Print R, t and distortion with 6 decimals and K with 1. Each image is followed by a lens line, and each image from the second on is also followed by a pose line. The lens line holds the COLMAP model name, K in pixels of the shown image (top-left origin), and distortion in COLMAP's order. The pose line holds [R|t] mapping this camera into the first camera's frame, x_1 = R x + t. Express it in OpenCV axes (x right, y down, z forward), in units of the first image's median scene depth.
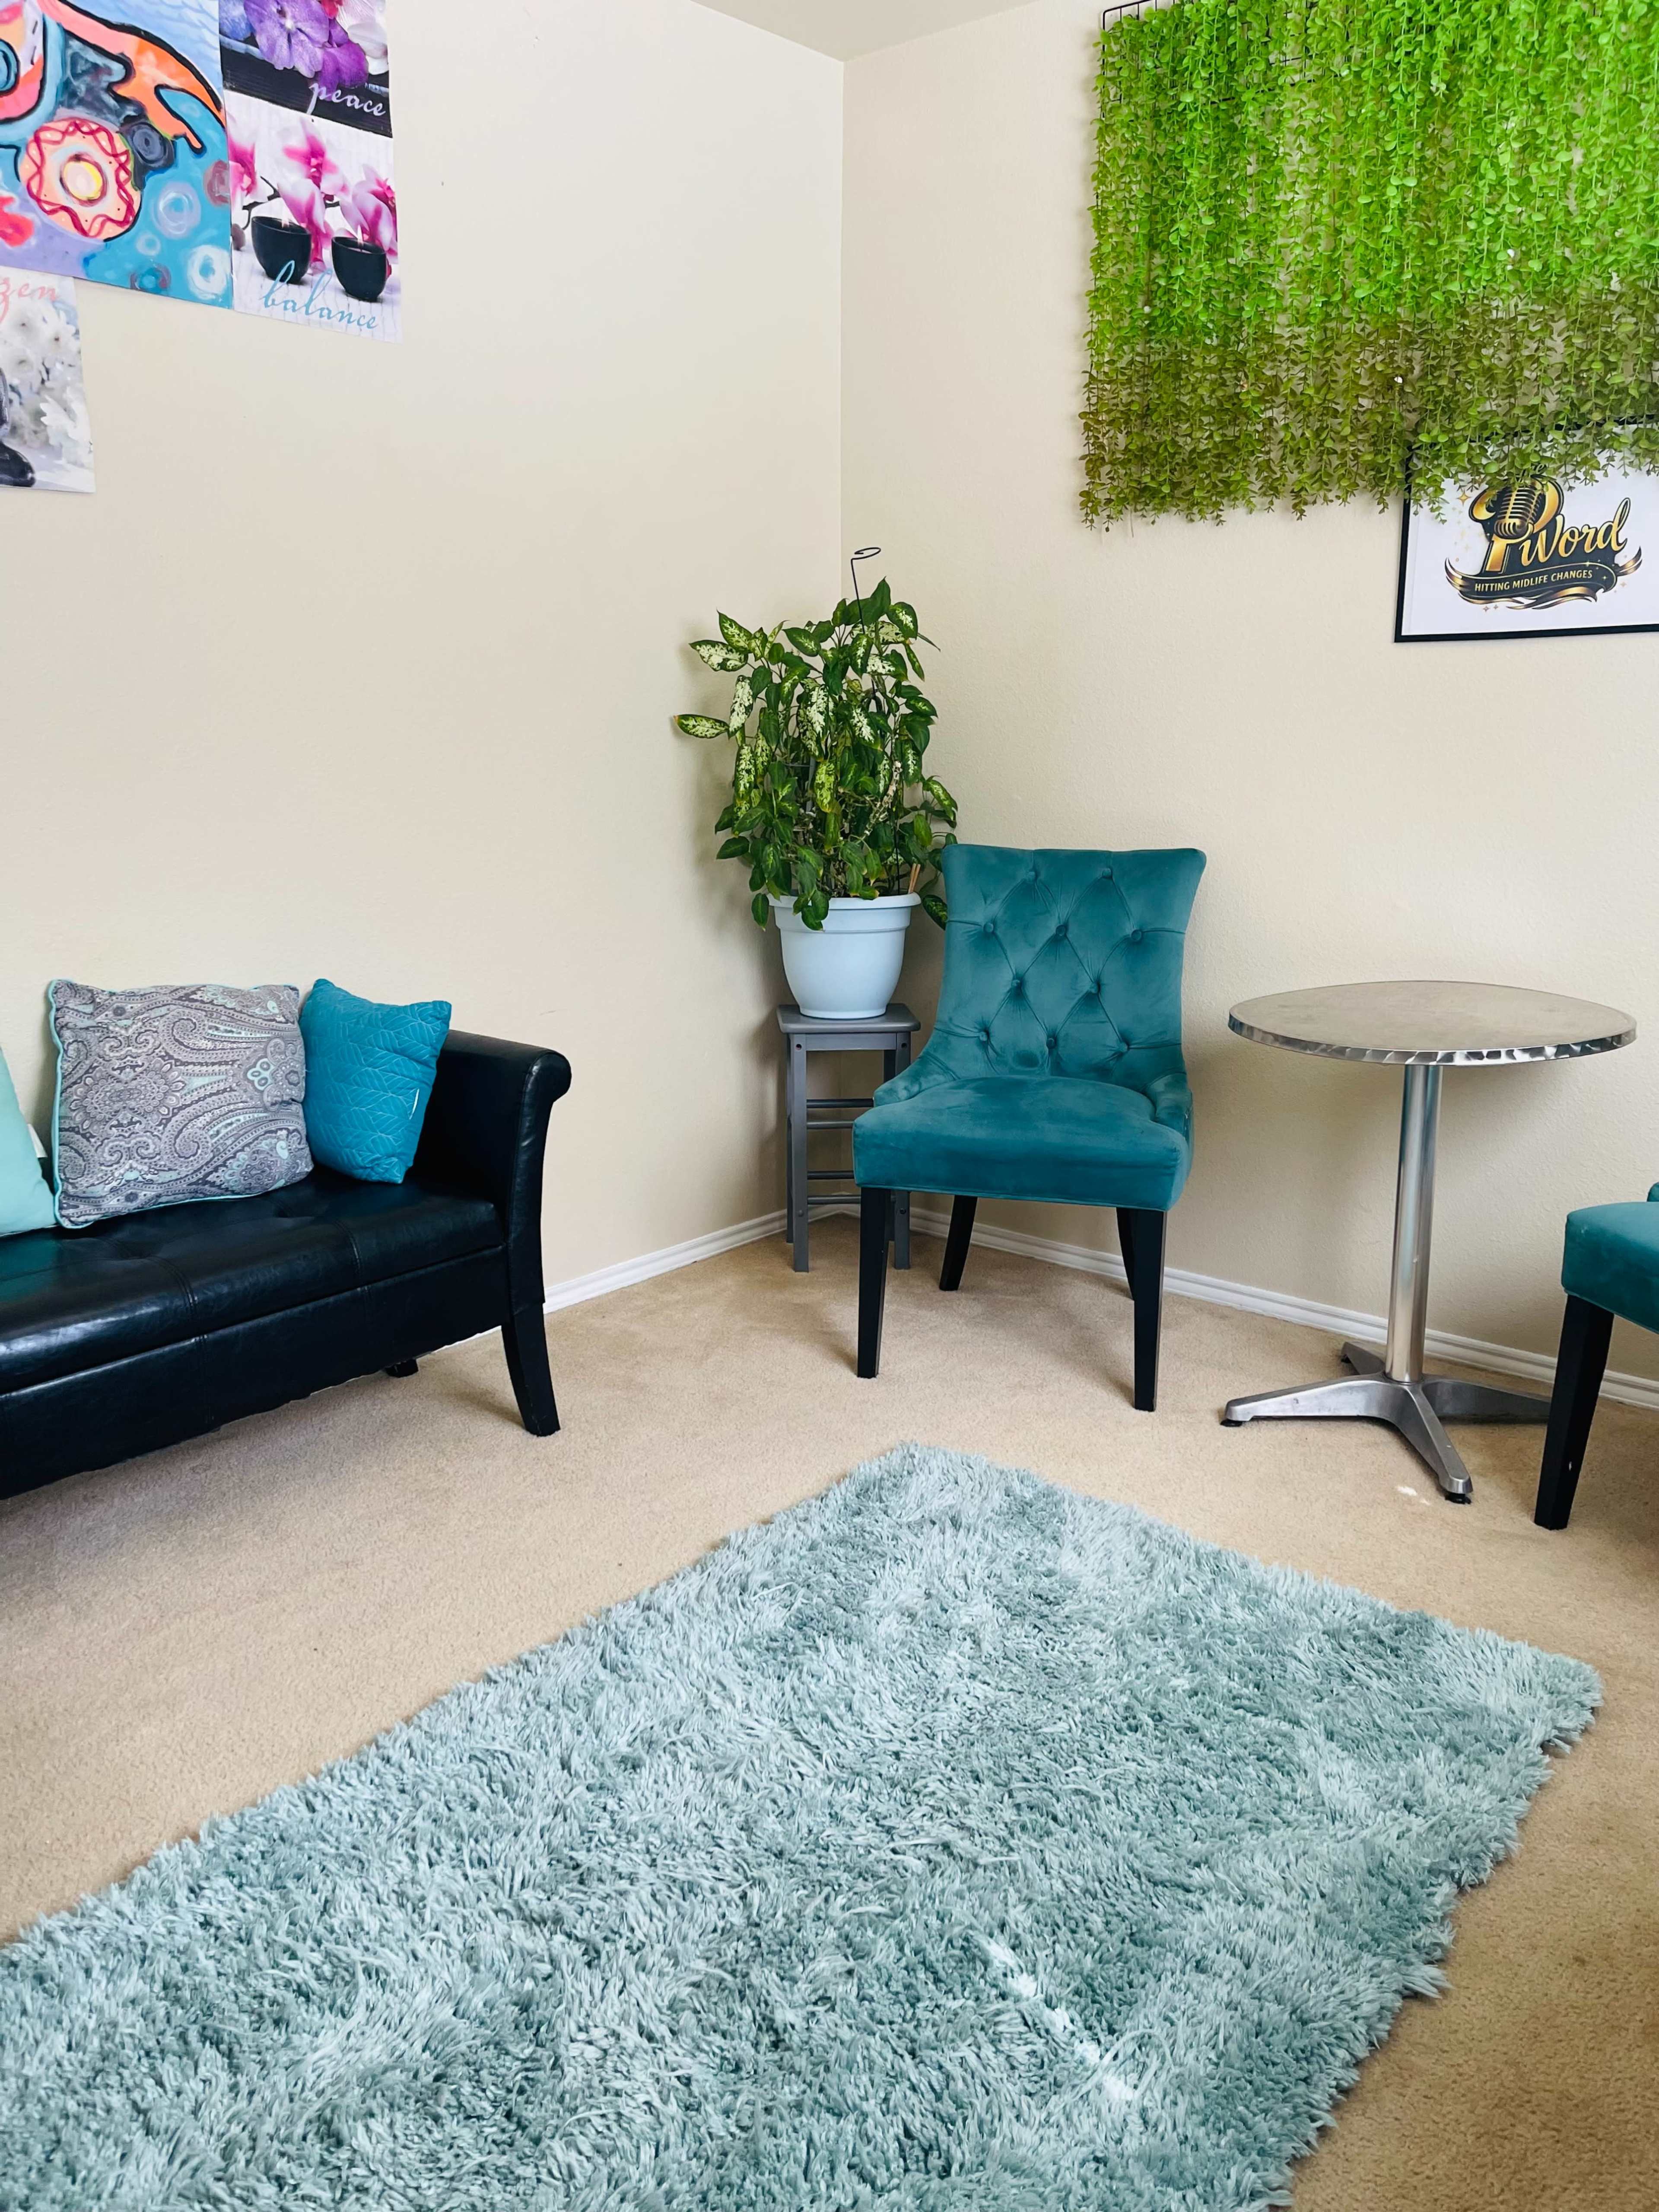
lens RADIAL K [[1844.8, 0, 958.5], [0, 1844.8, 1106.0], [0, 0, 1]] dist [0.090496, -0.125170]
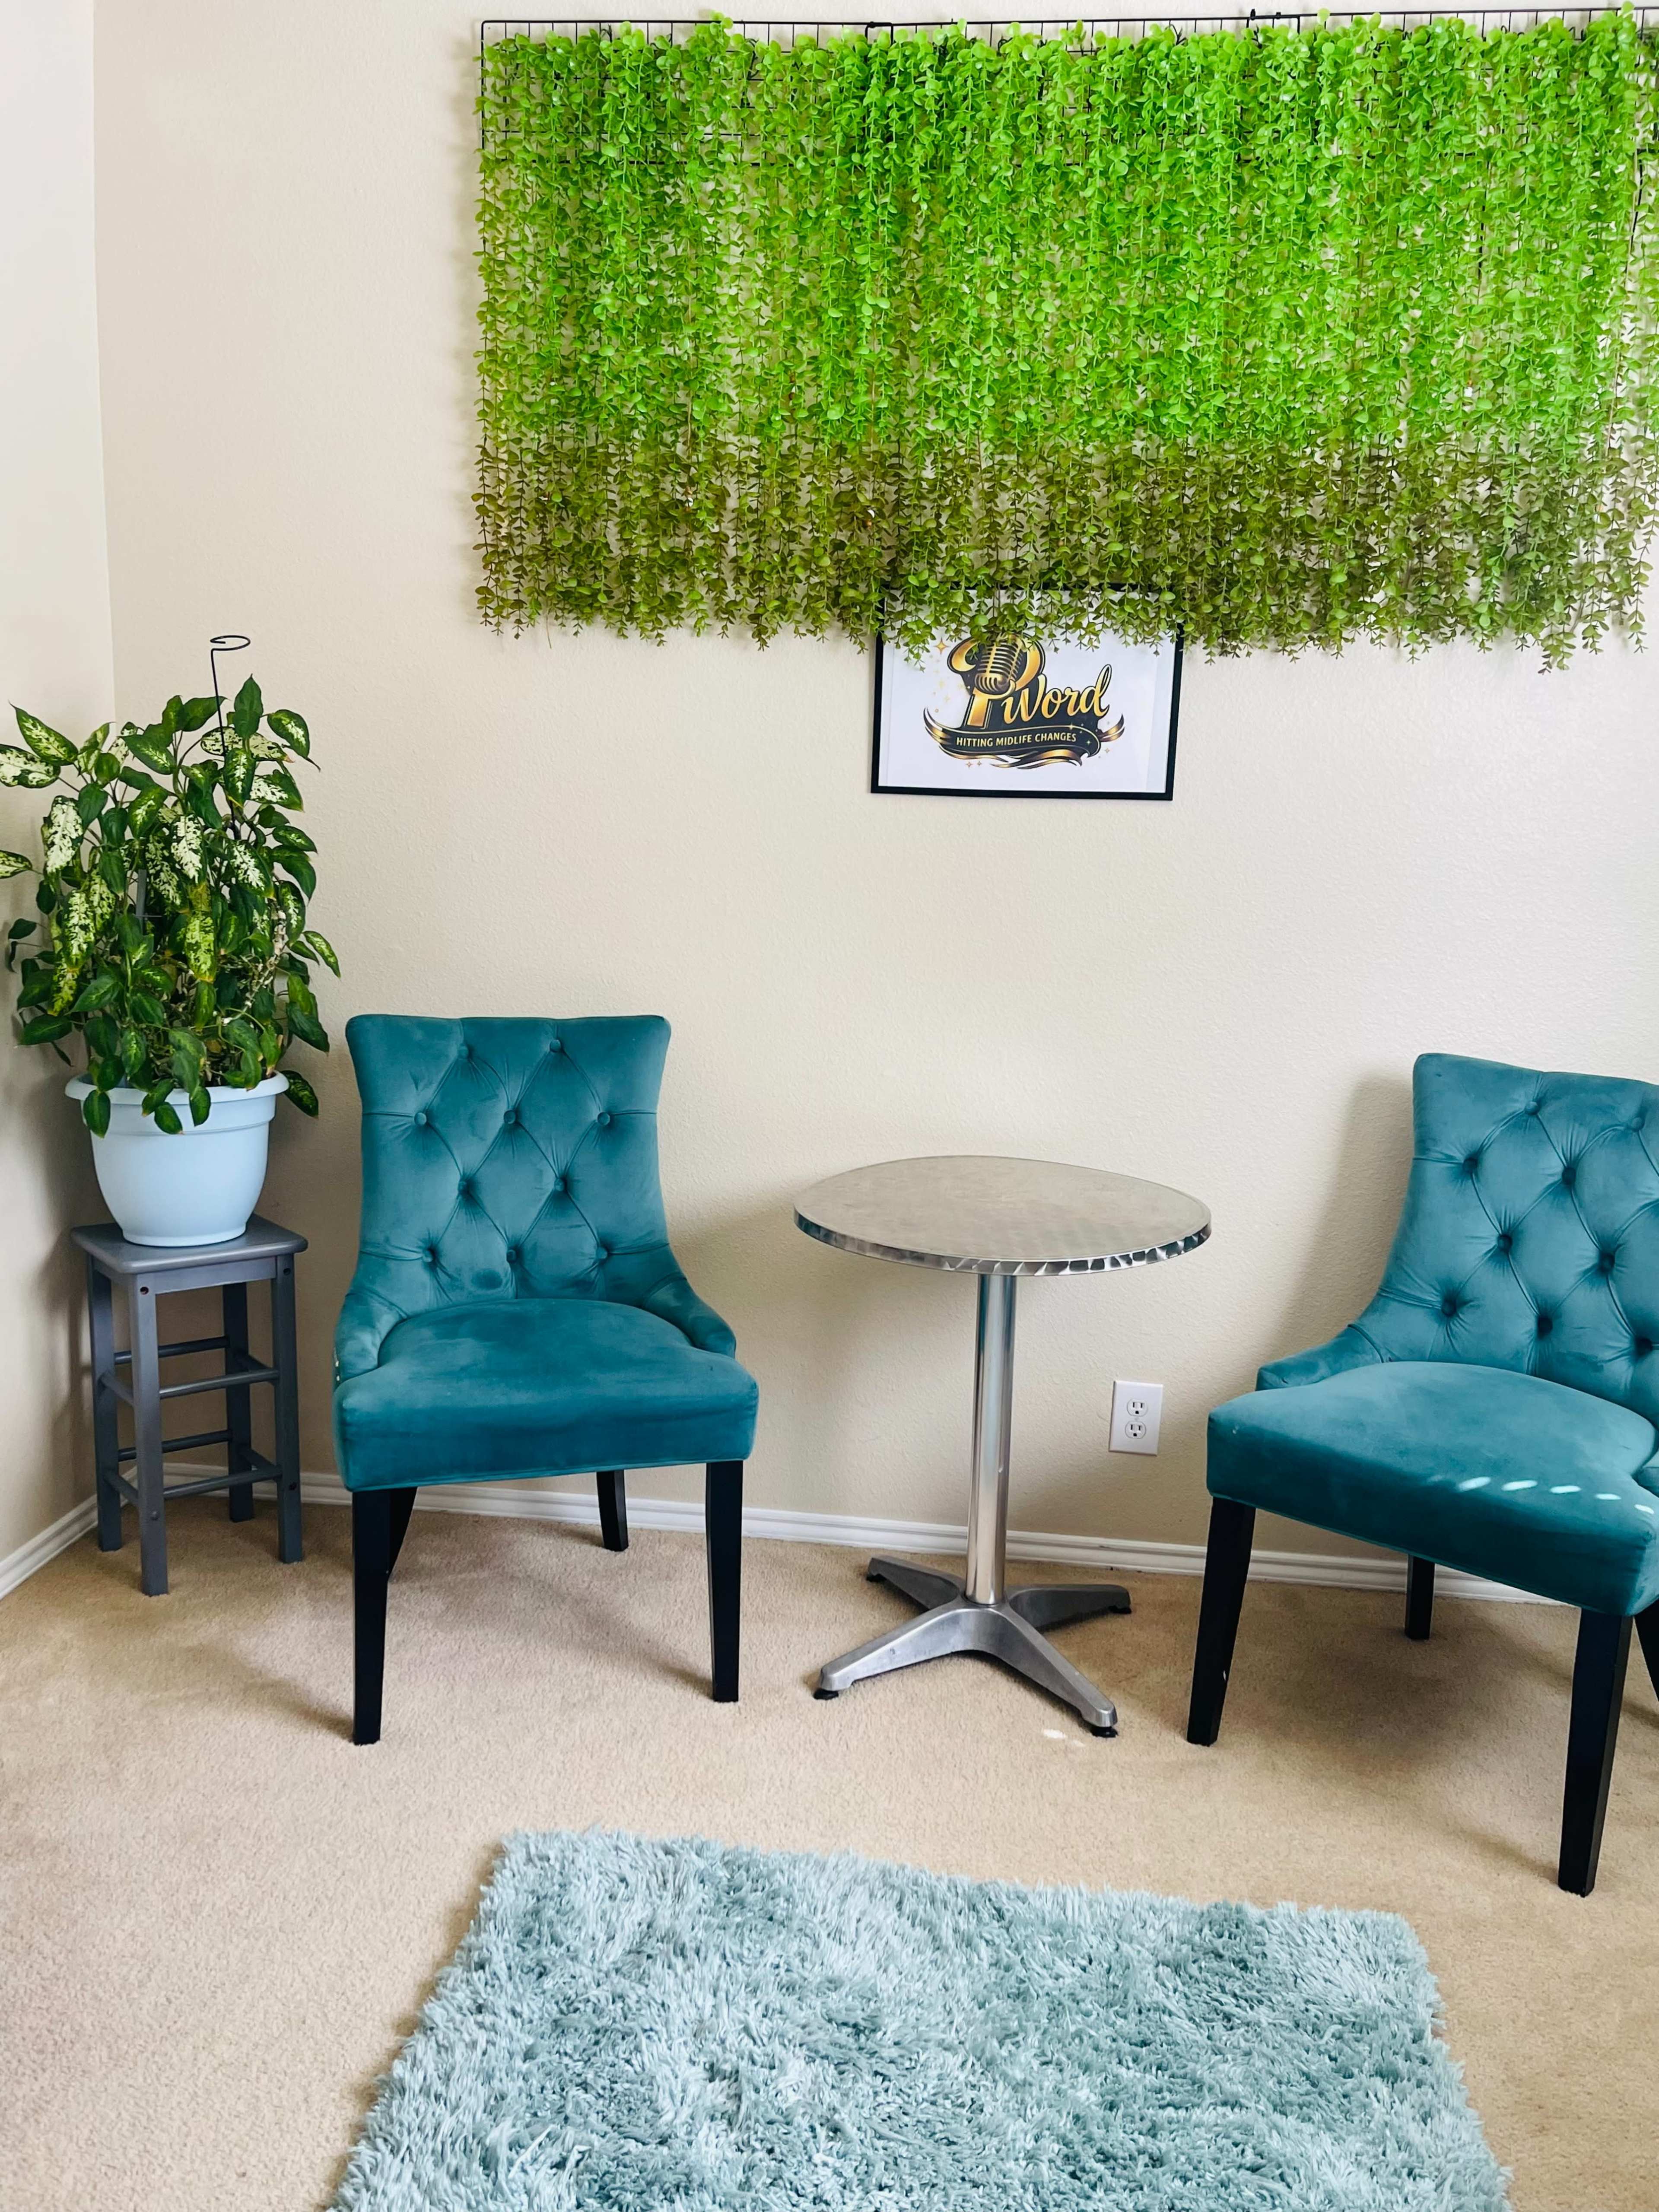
lens RADIAL K [[1844.8, 0, 958.5], [0, 1844.8, 1106.0], [0, 0, 1]] dist [0.090496, -0.125170]
pose [[0.835808, -0.058347, 0.545912, -0.240372], [0.074250, 0.997214, -0.007097, -0.084379], [-0.543977, 0.046466, 0.837812, 0.214911]]
